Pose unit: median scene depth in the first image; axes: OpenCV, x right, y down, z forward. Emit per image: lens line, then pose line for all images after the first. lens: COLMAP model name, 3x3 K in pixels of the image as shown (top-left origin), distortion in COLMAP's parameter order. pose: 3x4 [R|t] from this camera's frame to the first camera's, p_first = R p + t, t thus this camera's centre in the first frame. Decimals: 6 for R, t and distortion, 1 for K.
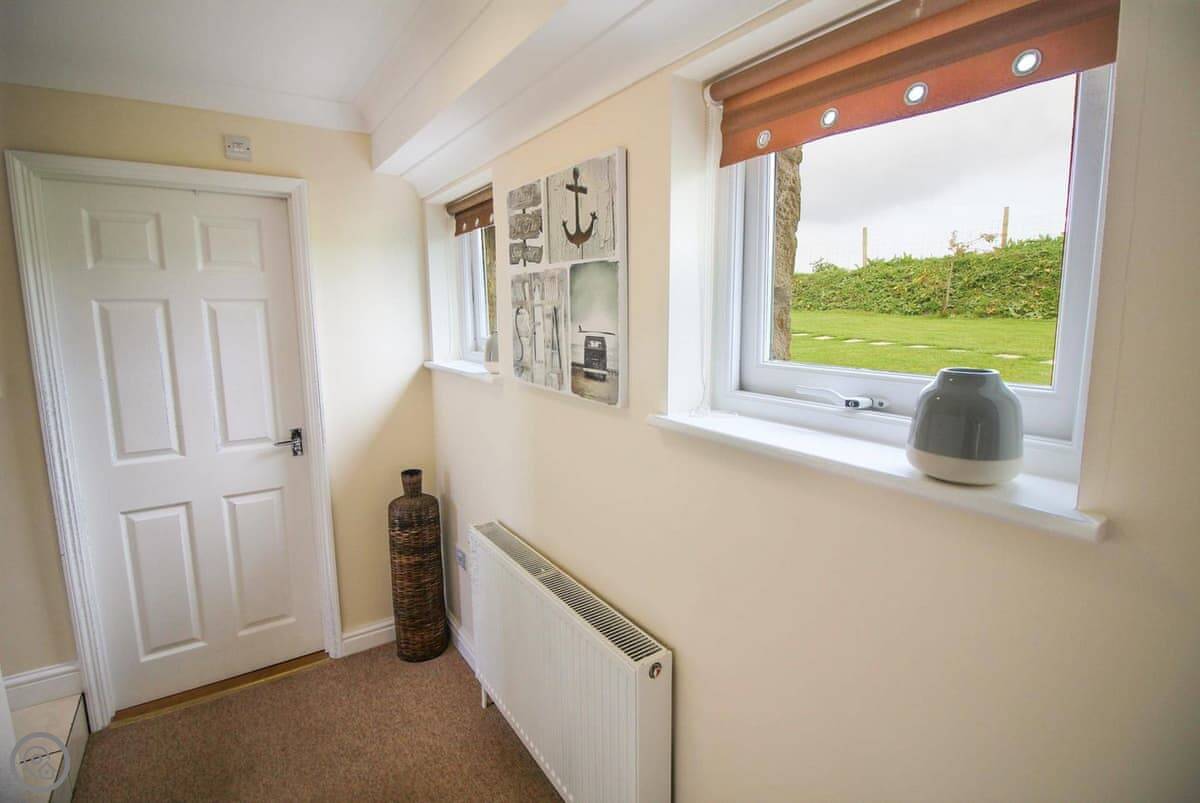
lens RADIAL K [[556.5, 0, 600.0], [0, 556.5, 384.3], [0, 0, 1]] dist [0.002339, -0.014244]
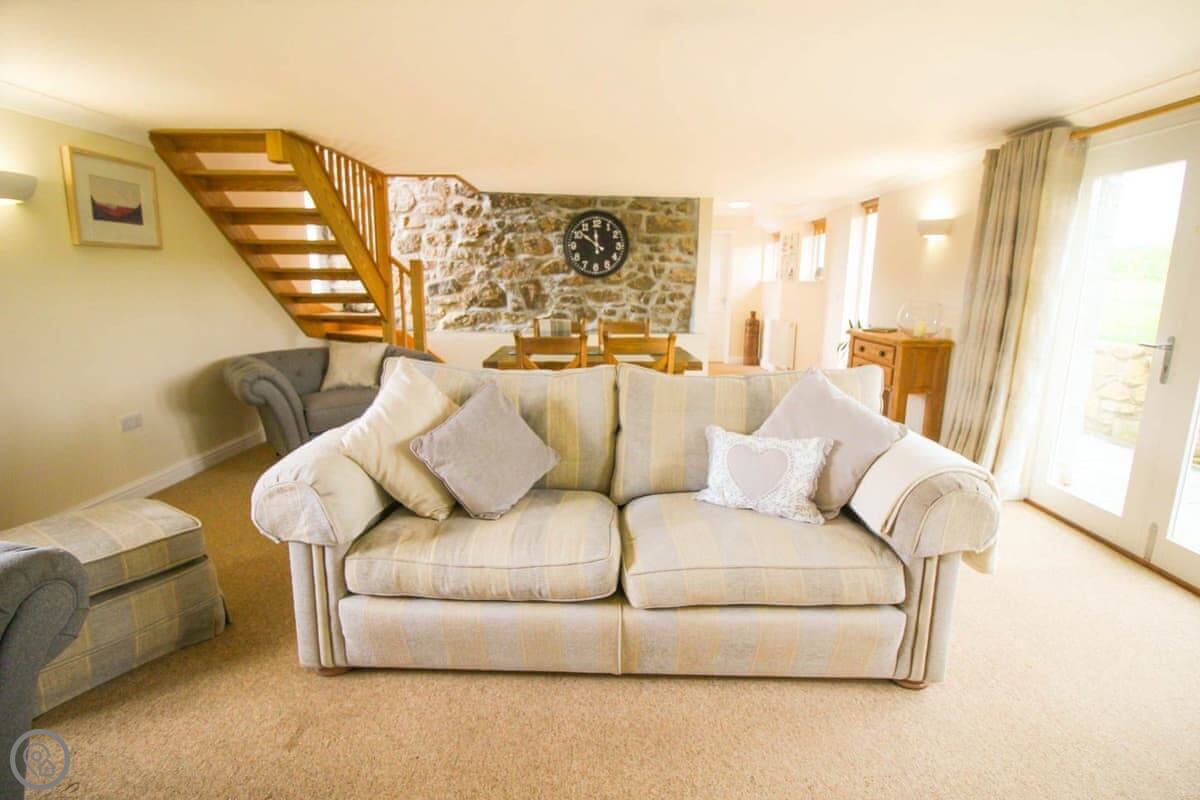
lens RADIAL K [[556.5, 0, 600.0], [0, 556.5, 382.8], [0, 0, 1]] dist [0.002339, -0.014244]
pose [[0.823868, 0.118885, -0.554173, 1.285397], [-0.093635, 0.992868, 0.073793, 0.651626], [0.558994, -0.008905, 0.829124, -3.663428]]
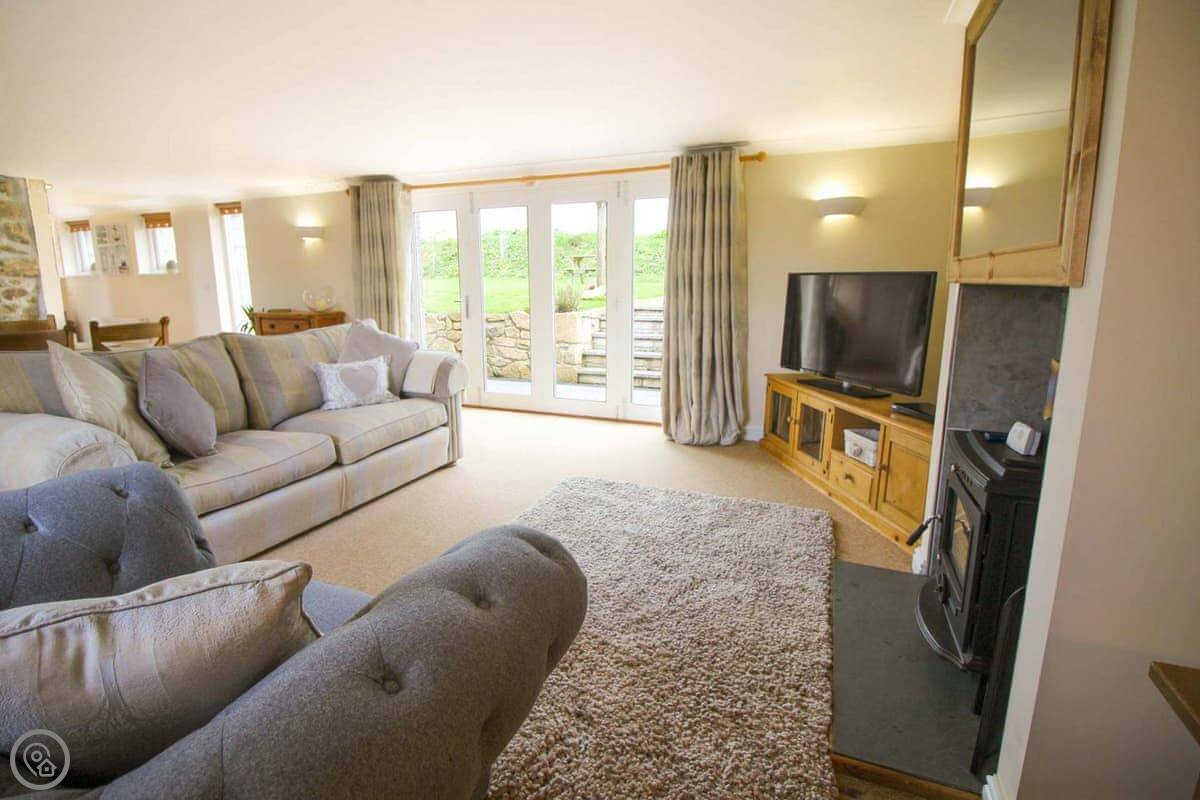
lens RADIAL K [[556.5, 0, 600.0], [0, 556.5, 382.8], [0, 0, 1]] dist [0.002339, -0.014244]
pose [[0.825212, -0.097044, 0.556424, 0.548324], [0.072846, 0.995188, 0.065532, 0.829273], [-0.560106, -0.013544, 0.828310, -4.589642]]
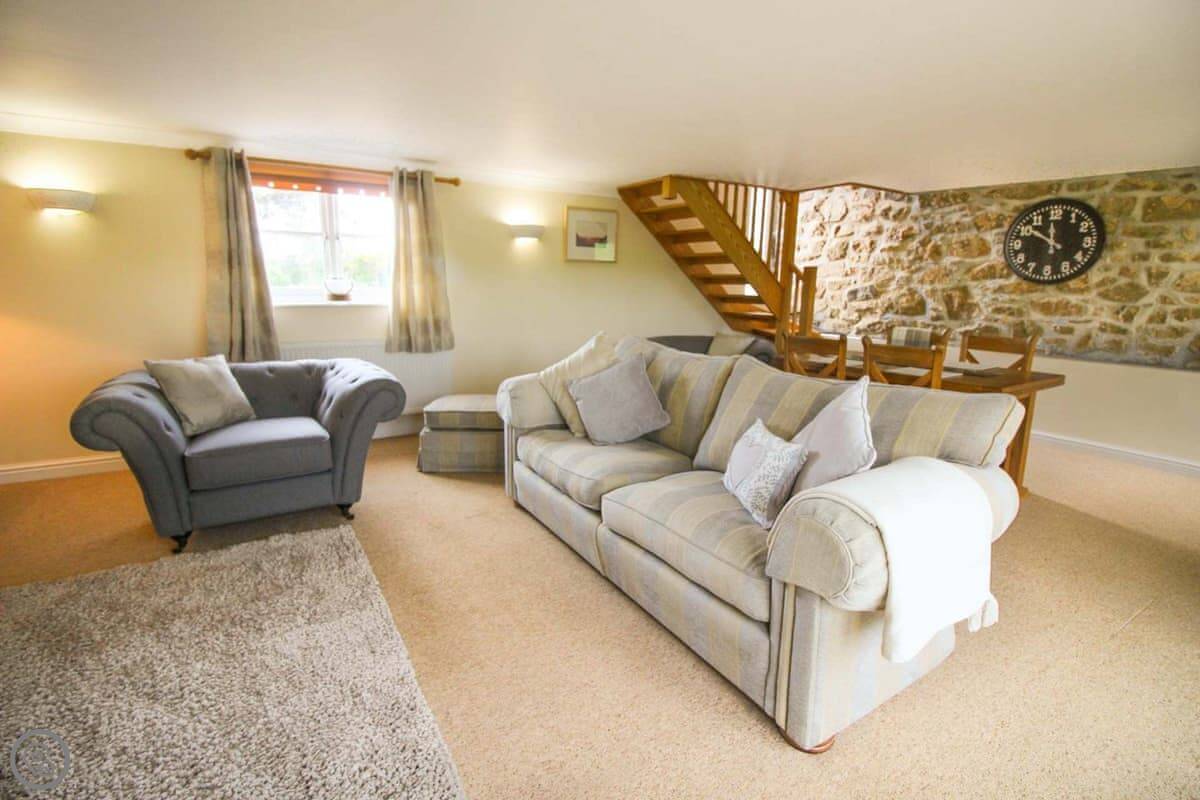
lens RADIAL K [[556.5, 0, 600.0], [0, 556.5, 382.8], [0, 0, 1]] dist [0.002339, -0.014244]
pose [[-0.028569, 0.185120, -0.982301, 2.064579], [-0.152538, 0.970385, 0.187311, 0.551206], [0.987885, 0.155189, 0.000515, -2.858630]]
